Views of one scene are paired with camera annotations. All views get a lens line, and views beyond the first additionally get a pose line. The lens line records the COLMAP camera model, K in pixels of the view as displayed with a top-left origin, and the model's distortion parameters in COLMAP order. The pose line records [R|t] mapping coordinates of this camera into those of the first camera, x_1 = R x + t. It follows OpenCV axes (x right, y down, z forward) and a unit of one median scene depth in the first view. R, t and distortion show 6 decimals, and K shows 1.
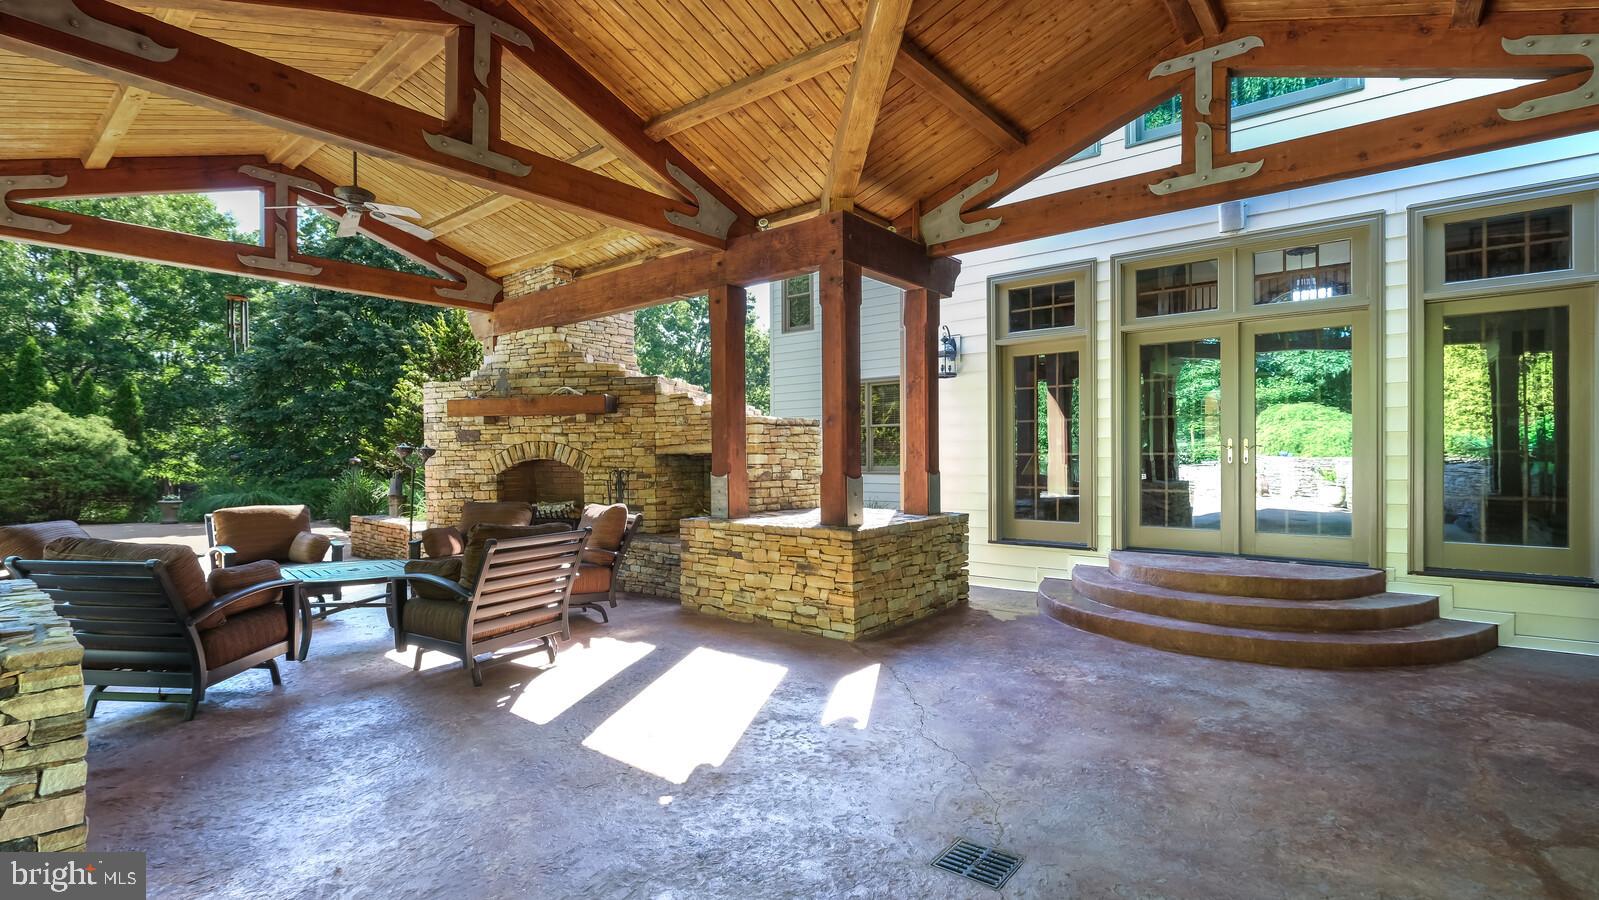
lens RADIAL K [[708.2, 0, 799.5], [0, 708.2, 450.0], [0, 0, 1]] dist [-0.016903, -0.000266]
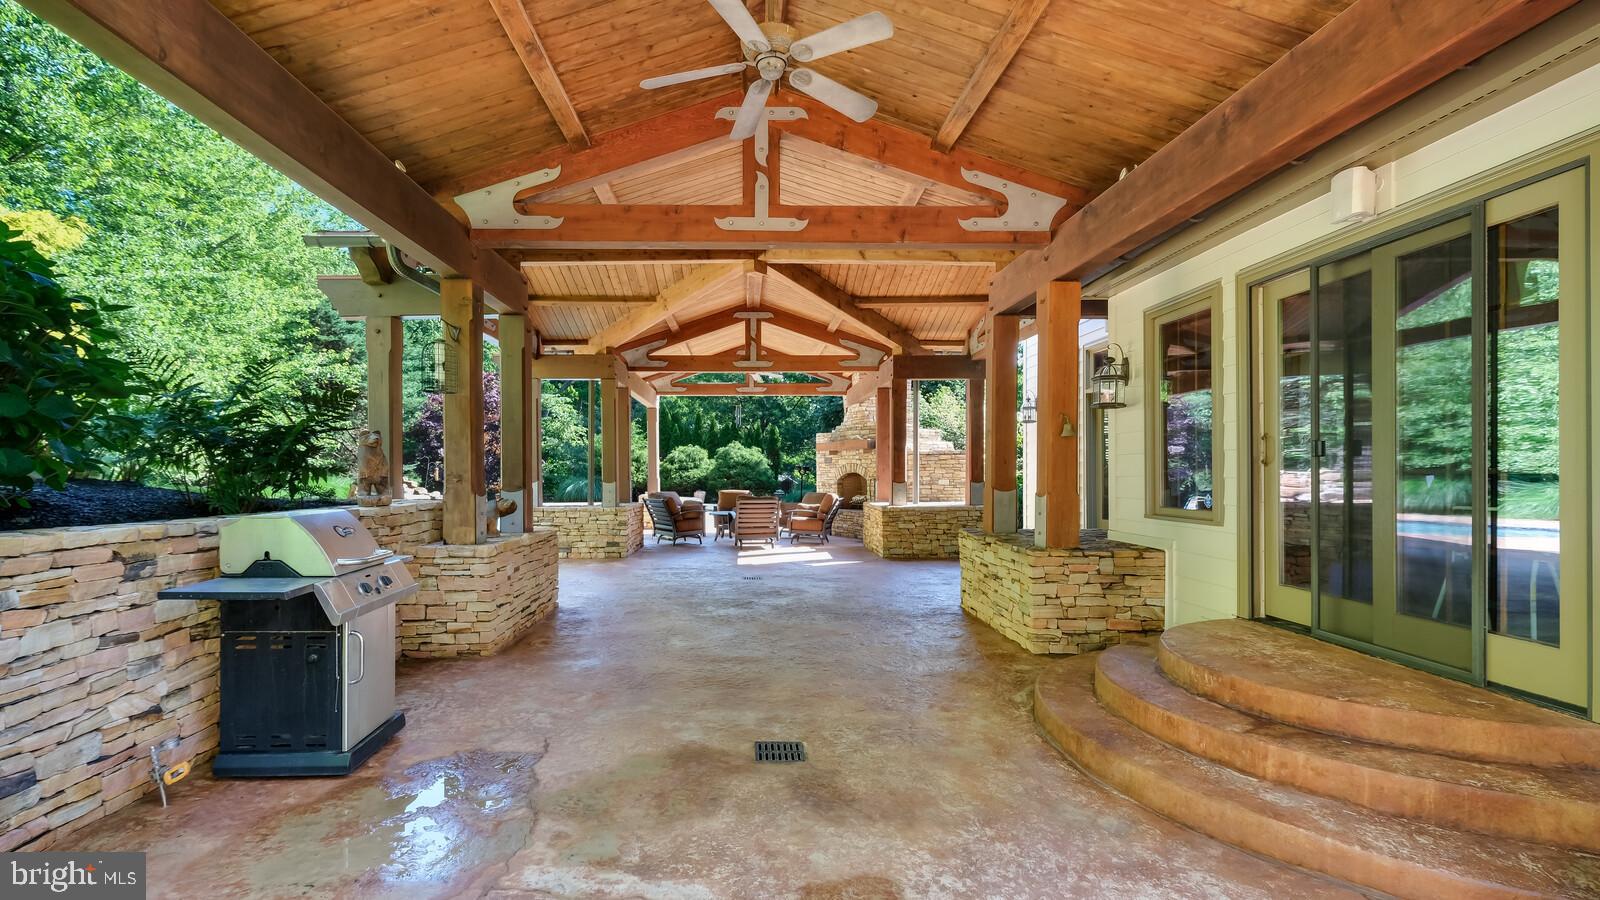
lens RADIAL K [[693.7, 0, 794.2], [0, 693.7, 450.5], [0, 0, 1]] dist [-0.002168, -0.000335]
pose [[0.675359, -0.012737, -0.737379, 0.967499], [-0.001210, 0.999830, -0.018378, -0.012049], [0.737488, 0.013304, 0.675229, -0.425468]]
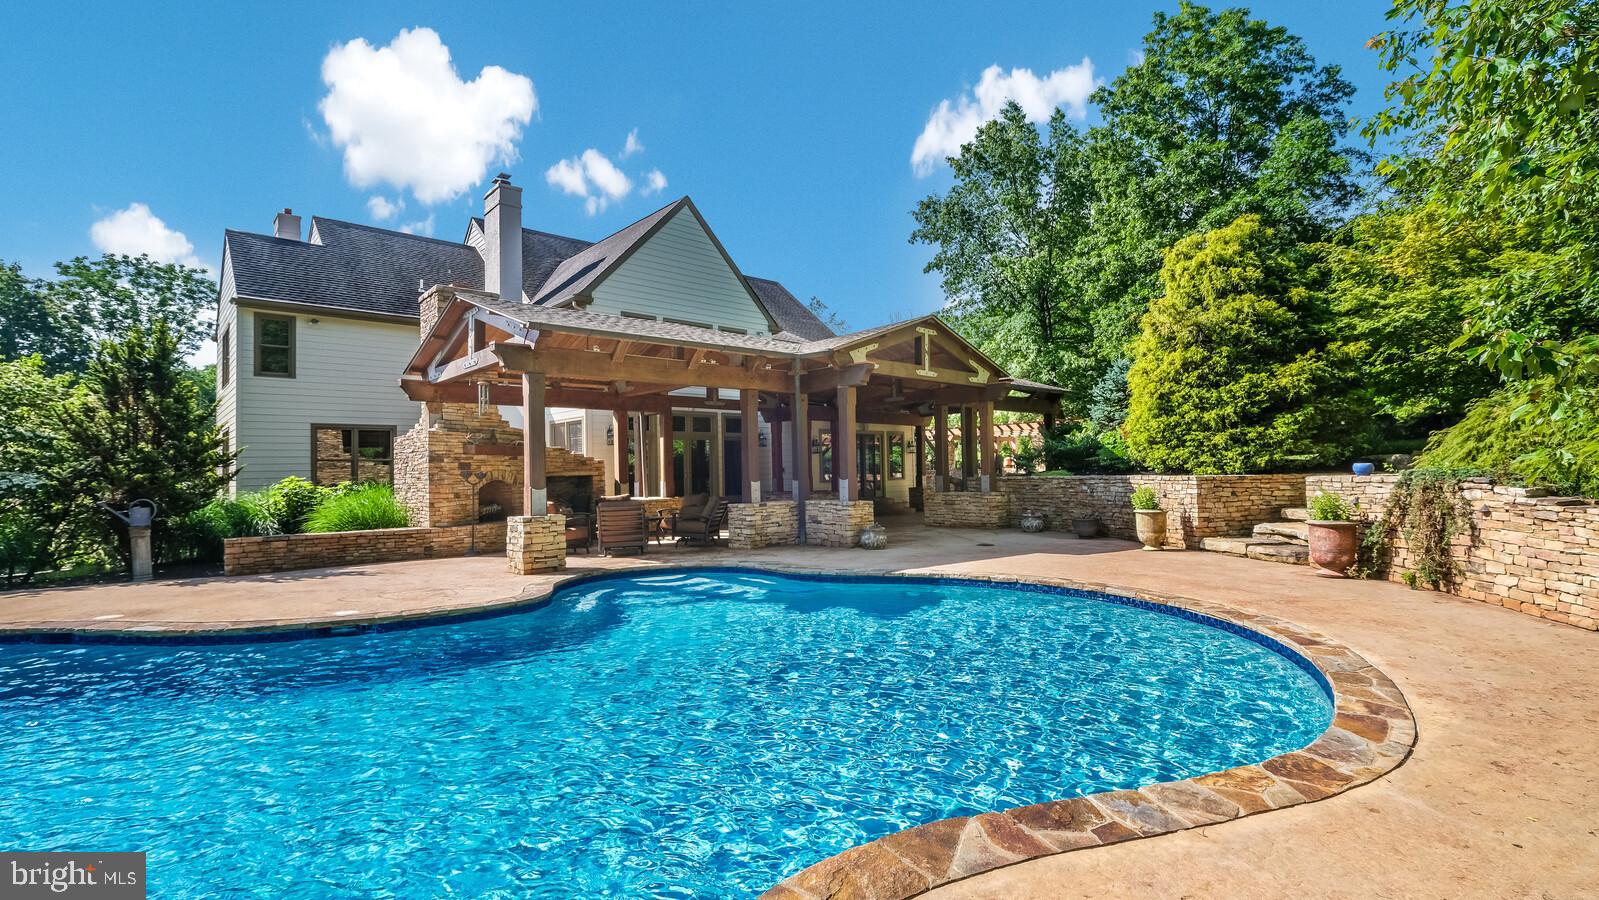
lens RADIAL K [[722.2, 0, 796.2], [0, 722.2, 442.6], [0, 0, 1]] dist [-0.019830, -0.000181]
pose [[0.143228, 0.045145, 0.988660, -2.115858], [0.016155, 0.998719, -0.047945, 0.019467], [-0.989558, 0.022839, 0.142315, -0.002531]]
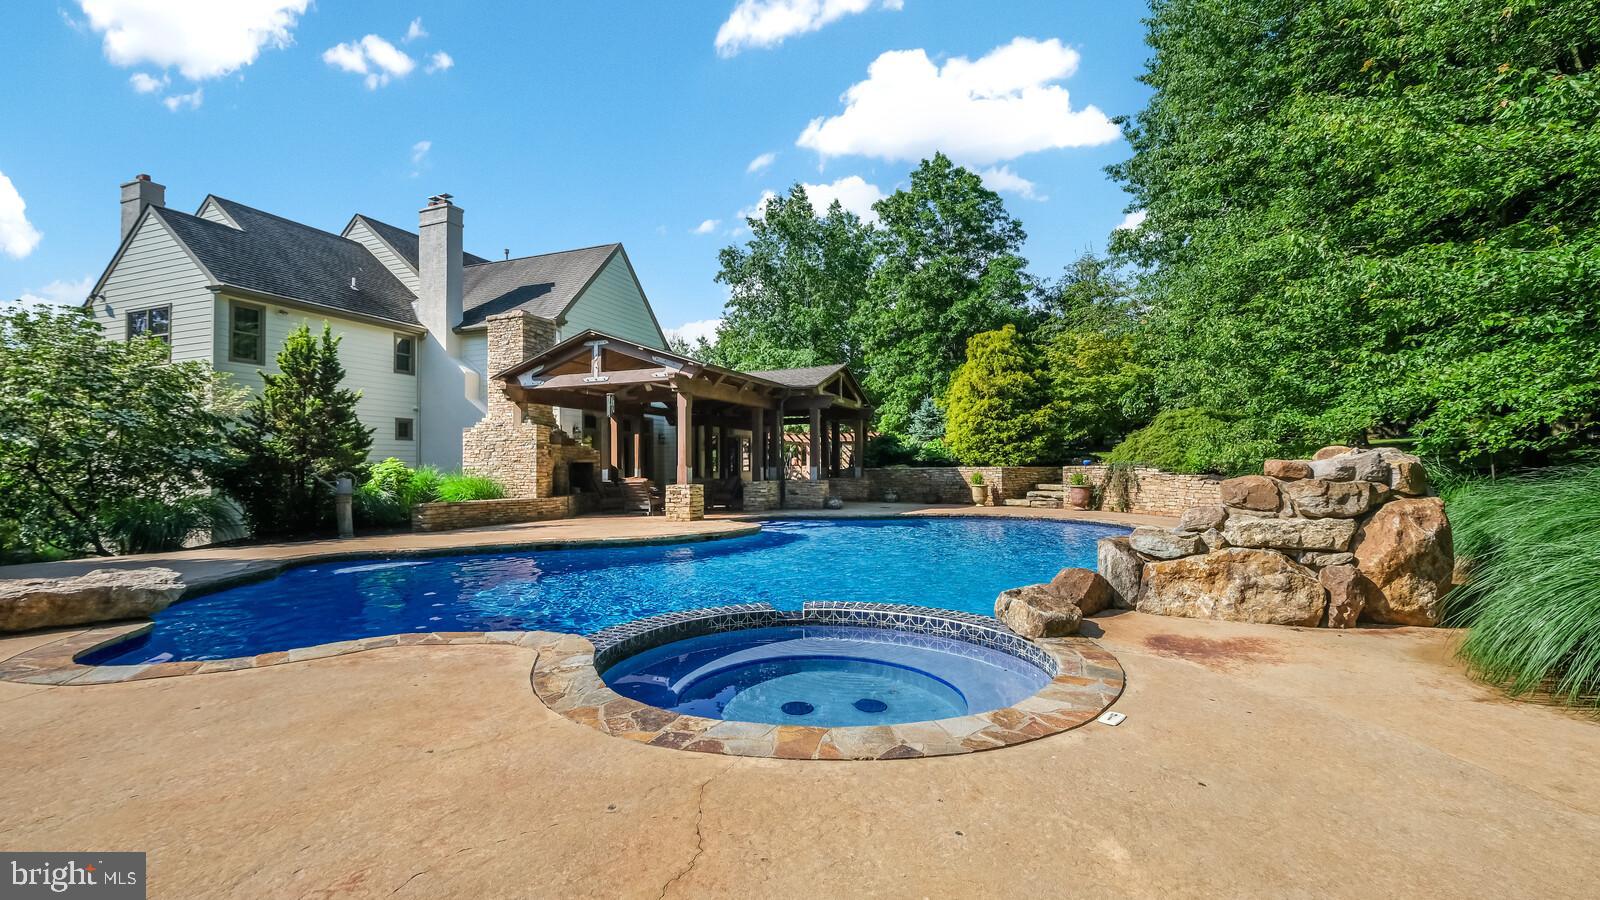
lens RADIAL K [[693.7, 0, 794.2], [0, 693.7, 450.5], [0, 0, 1]] dist [-0.002168, -0.000335]
pose [[-0.299422, 0.036289, 0.953430, -2.867014], [0.005962, 0.999328, -0.036164, 0.058795], [-0.954102, -0.005144, -0.299437, 0.961448]]
